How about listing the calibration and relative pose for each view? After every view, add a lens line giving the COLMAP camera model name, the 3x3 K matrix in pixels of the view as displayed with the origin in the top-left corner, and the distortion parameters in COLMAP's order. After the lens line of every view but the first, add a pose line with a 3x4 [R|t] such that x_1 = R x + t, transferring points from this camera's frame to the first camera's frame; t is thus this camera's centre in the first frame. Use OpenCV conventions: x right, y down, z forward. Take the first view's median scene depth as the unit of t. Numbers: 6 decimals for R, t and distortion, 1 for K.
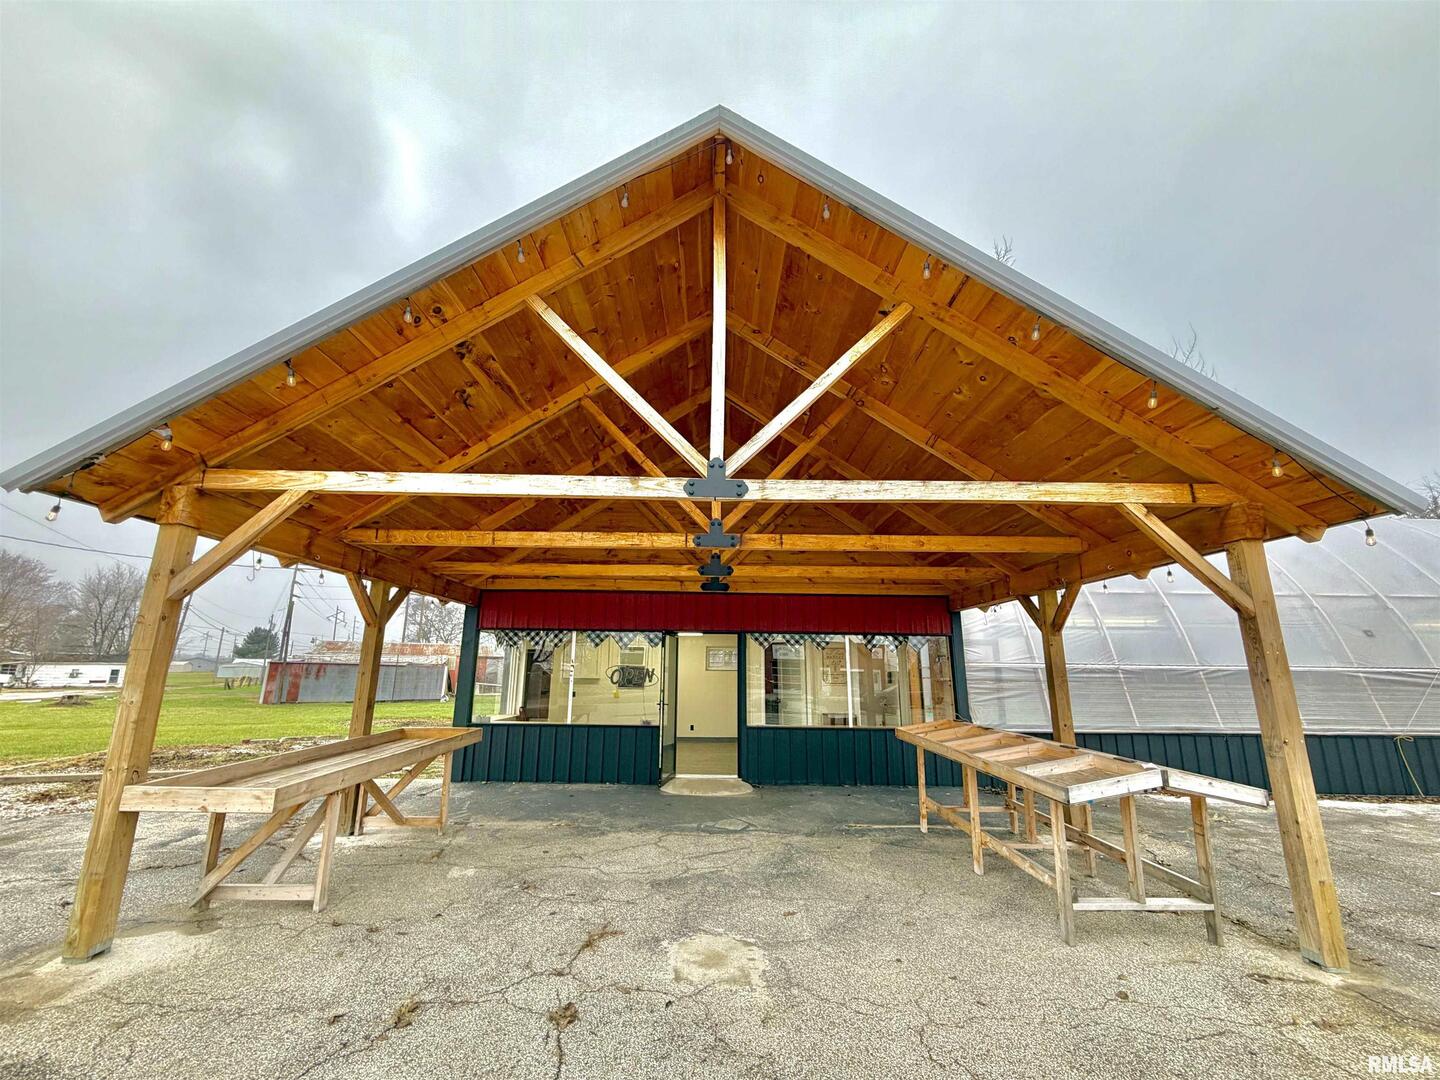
lens RADIAL K [[572.8, 0, 714.9], [0, 572.8, 541.6], [0, 0, 1]] dist [-0.000833, 0.000217]
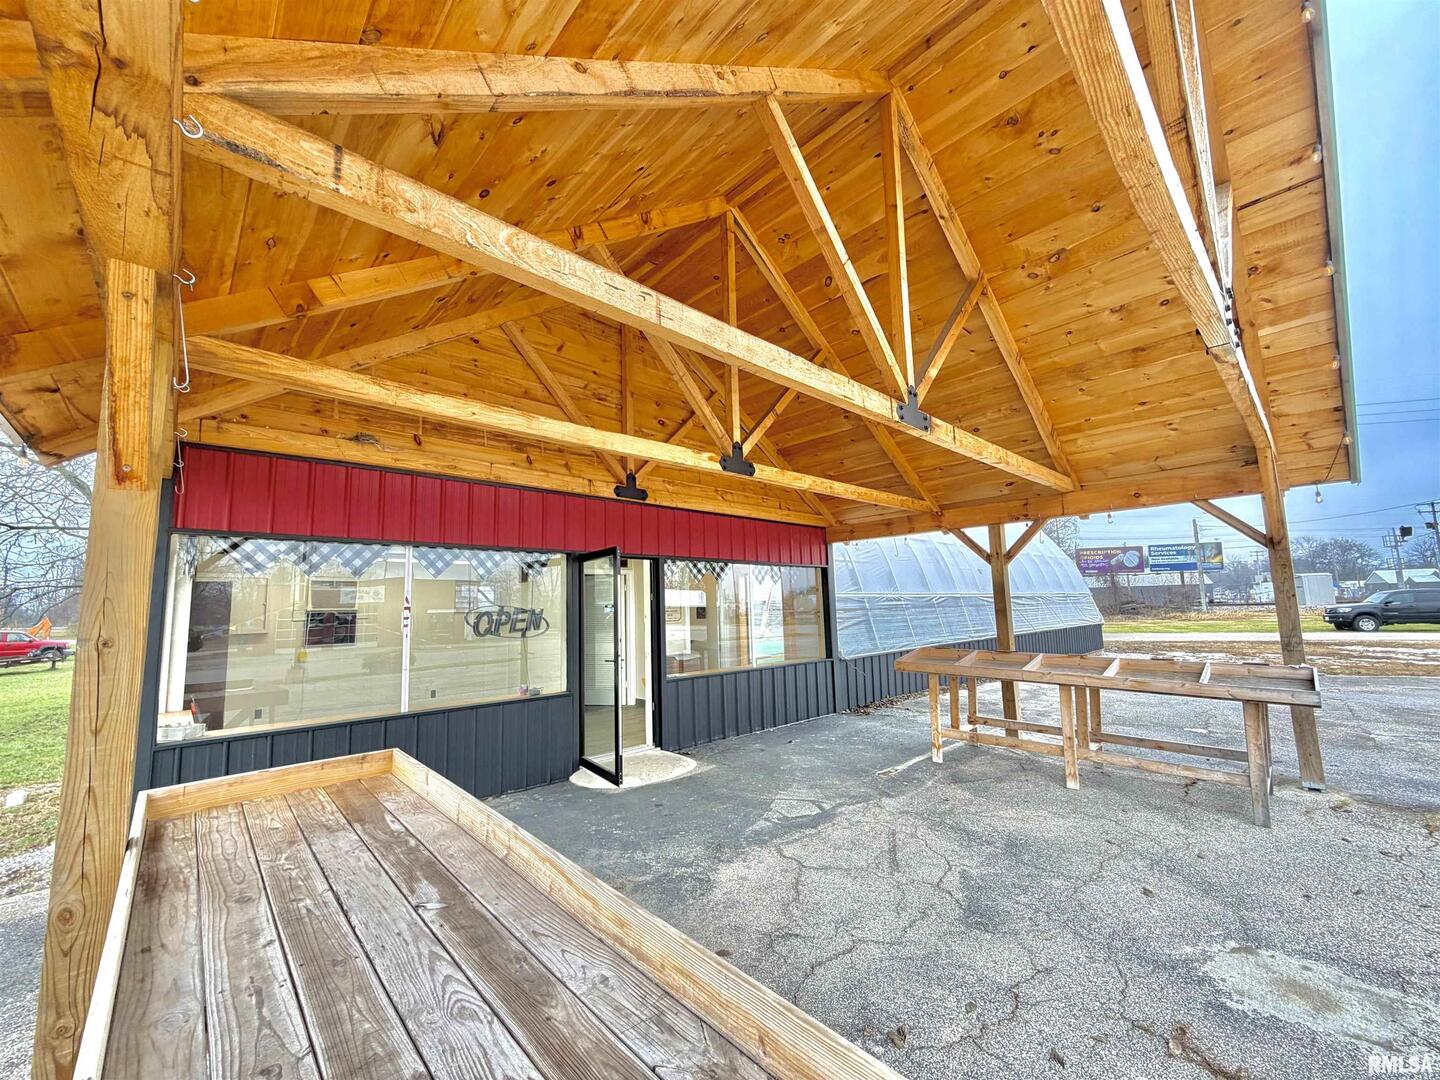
lens RADIAL K [[572.8, 0, 716.3], [0, 572.8, 541.3], [0, 0, 1]] dist [-0.000833, 0.000217]
pose [[0.730663, 0.049825, 0.680918, -0.491160], [-0.118399, 0.991469, 0.054499, 0.106030], [-0.672394, -0.120441, 0.730329, 0.490584]]
